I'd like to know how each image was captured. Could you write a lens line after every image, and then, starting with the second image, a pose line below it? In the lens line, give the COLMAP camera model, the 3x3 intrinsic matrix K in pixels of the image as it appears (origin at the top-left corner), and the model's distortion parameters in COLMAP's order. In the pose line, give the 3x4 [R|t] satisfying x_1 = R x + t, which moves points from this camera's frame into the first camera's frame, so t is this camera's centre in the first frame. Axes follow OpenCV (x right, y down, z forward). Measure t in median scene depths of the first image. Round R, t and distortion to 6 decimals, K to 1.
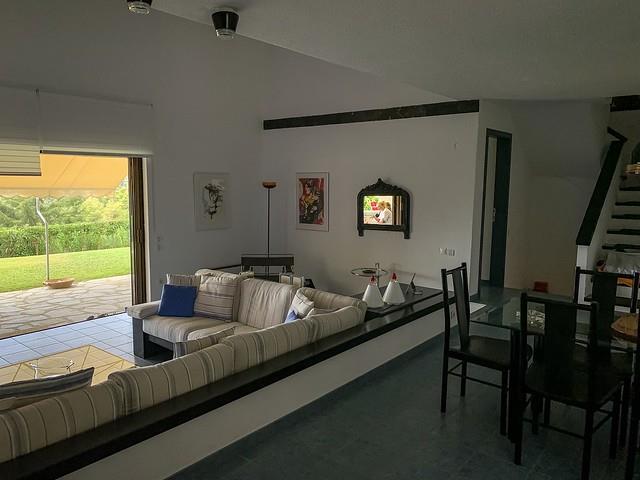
lens RADIAL K [[488.1, 0, 308.5], [0, 488.1, 235.1], [0, 0, 1]] dist [0.034989, -0.000794]
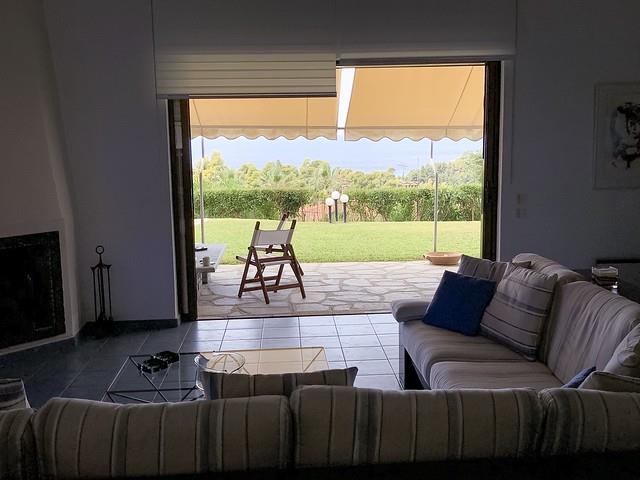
lens RADIAL K [[677.4, 0, 320.1], [0, 677.4, 259.6], [0, 0, 1]] dist [-0.001974, -0.010869]
pose [[0.678158, 0.111679, -0.726381, 0.185127], [-0.054638, 0.993313, 0.101708, 0.014255], [0.732882, -0.029287, 0.679725, 0.356576]]
